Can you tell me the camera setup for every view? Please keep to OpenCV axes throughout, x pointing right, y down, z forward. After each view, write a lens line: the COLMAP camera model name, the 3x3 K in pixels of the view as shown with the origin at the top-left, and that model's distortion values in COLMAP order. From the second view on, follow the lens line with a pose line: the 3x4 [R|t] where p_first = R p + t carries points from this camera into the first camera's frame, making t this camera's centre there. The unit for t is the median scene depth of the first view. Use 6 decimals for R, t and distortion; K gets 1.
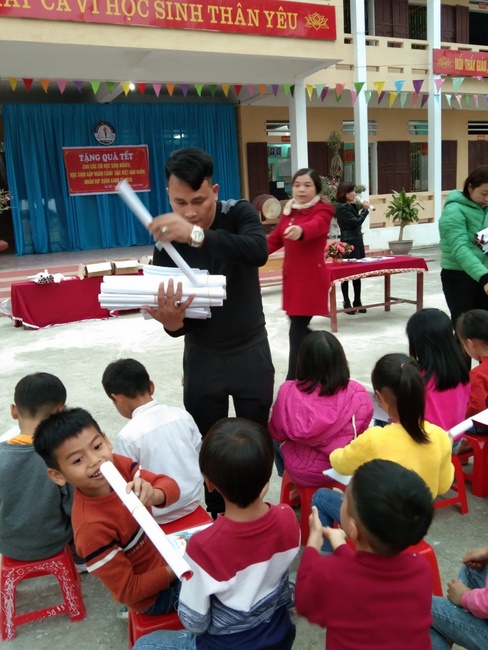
lens RADIAL K [[683.1, 0, 250.3], [0, 683.1, 332.1], [0, 0, 1]] dist [0.028824, 0.000000]
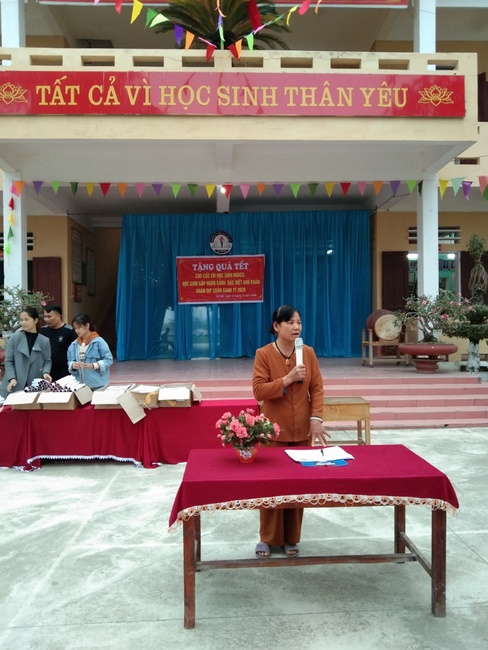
lens RADIAL K [[543.8, 0, 241.5], [0, 543.8, 325.0], [0, 0, 1]] dist [0.011600, -0.018639]
pose [[0.904929, 0.047378, -0.422917, 0.170217], [-0.116081, 0.983579, -0.138194, -0.084316], [0.409425, 0.174149, 0.895569, 0.399582]]
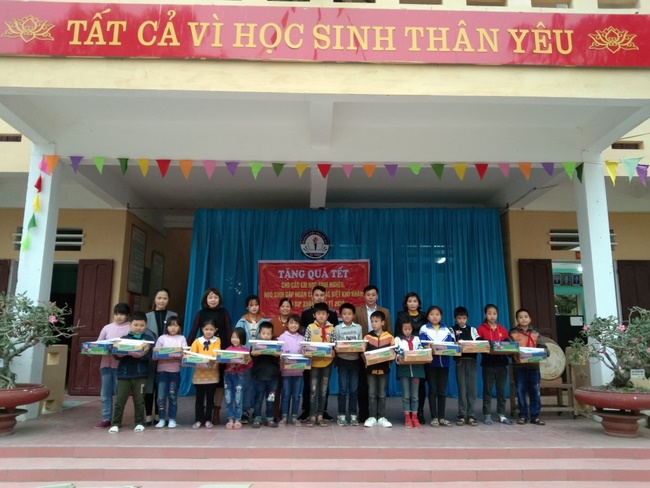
lens RADIAL K [[523.9, 0, 326.2], [0, 523.9, 233.8], [0, 0, 1]] dist [0.029007, -0.044762]
pose [[0.897556, -0.024503, -0.440220, 0.071312], [-0.135460, 0.934838, -0.328220, -0.126294], [0.419576, 0.354228, 0.835750, 0.590999]]
